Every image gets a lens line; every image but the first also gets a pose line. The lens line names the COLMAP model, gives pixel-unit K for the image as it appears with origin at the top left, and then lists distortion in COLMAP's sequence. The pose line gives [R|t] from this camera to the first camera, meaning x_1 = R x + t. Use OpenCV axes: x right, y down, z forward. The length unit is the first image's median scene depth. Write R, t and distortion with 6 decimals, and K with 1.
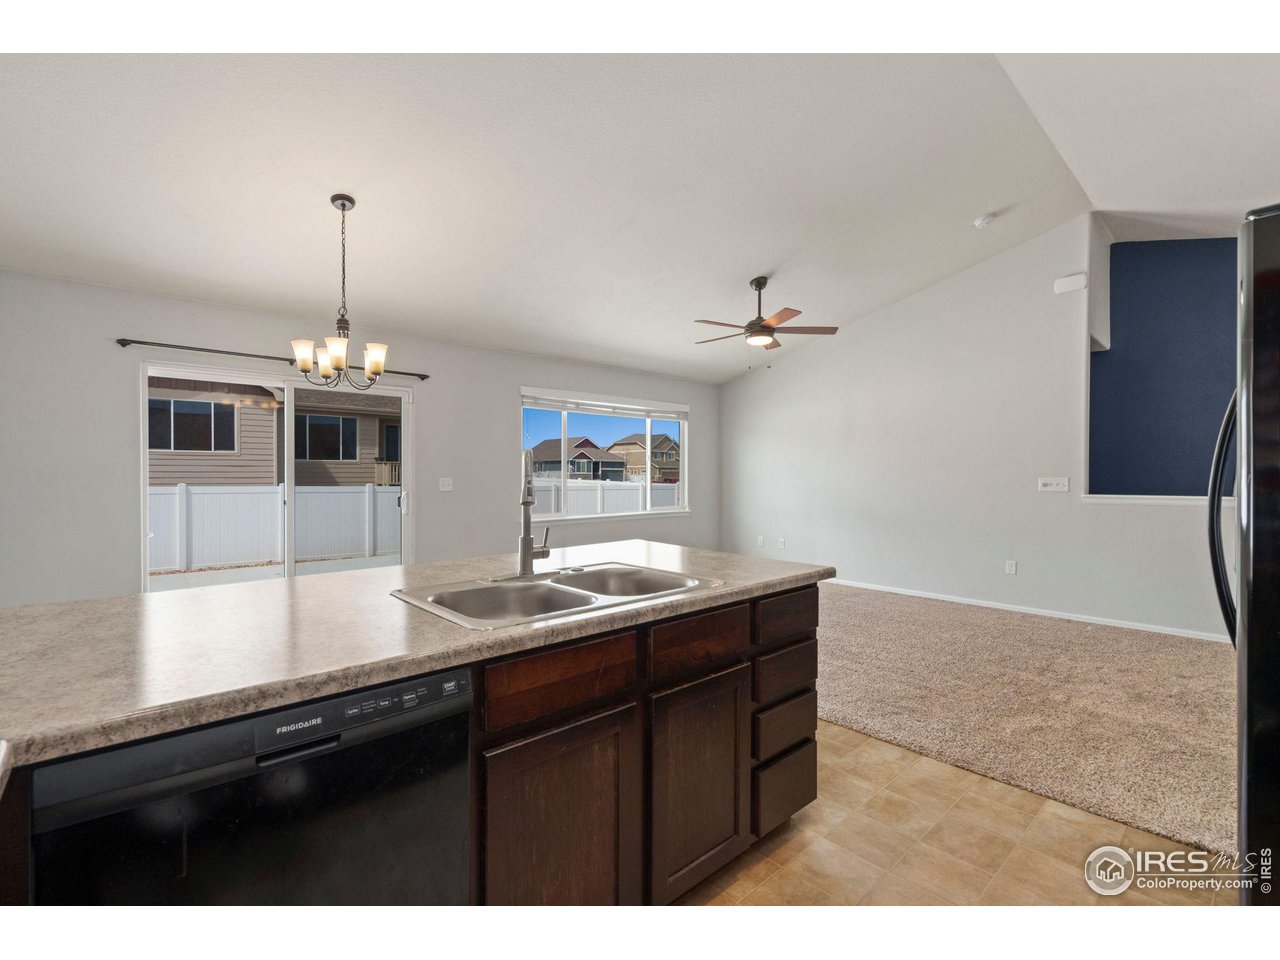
lens RADIAL K [[576.6, 0, 634.6], [0, 576.6, 479.4], [0, 0, 1]] dist [-0.002100, 0.000658]
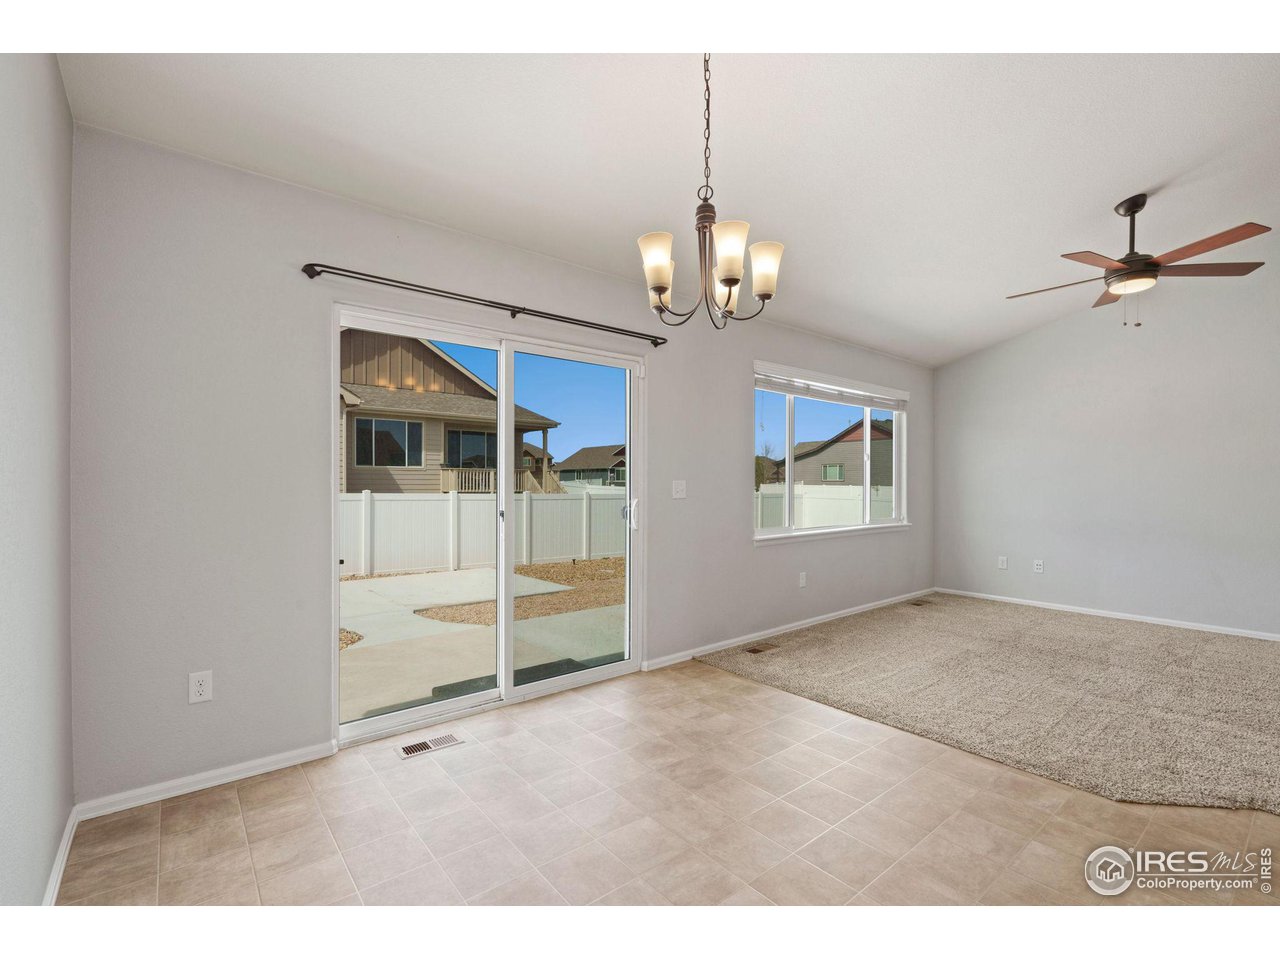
lens RADIAL K [[576.6, 0, 633.2], [0, 576.6, 479.4], [0, 0, 1]] dist [-0.002100, 0.000658]
pose [[0.998700, 0.000267, -0.050974, -0.317245], [-0.001018, 0.999891, -0.014709, 0.006453], [0.050964, 0.014742, 0.998592, 0.237397]]
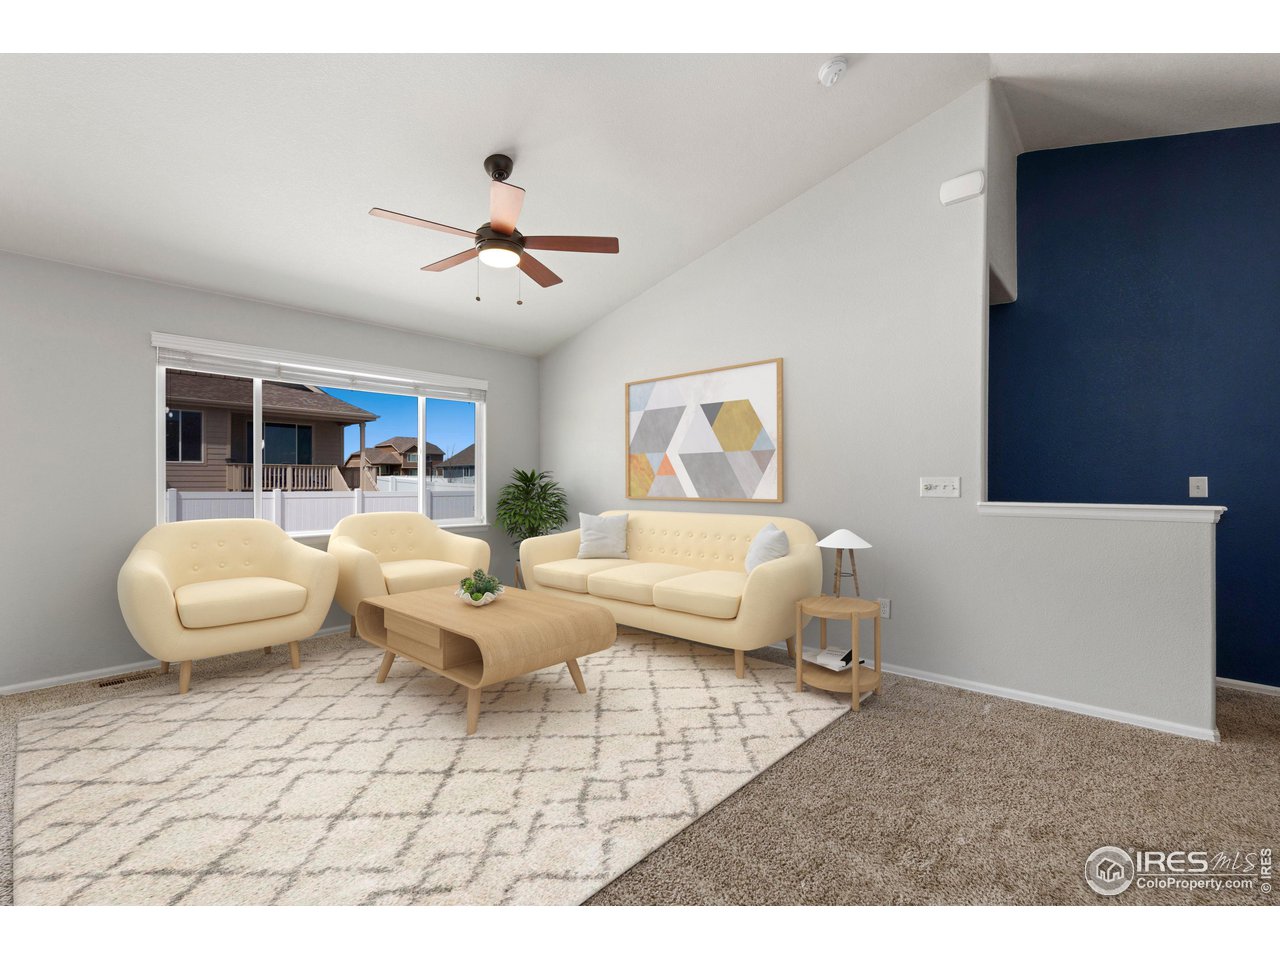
lens RADIAL K [[576.6, 0, 634.1], [0, 576.6, 483.5], [0, 0, 1]] dist [-0.002100, 0.000658]
pose [[0.994892, 0.000258, 0.100942, 0.267346], [-0.000003, 0.999997, -0.002520, 0.005811], [-0.100943, 0.002506, 0.994889, 0.321445]]
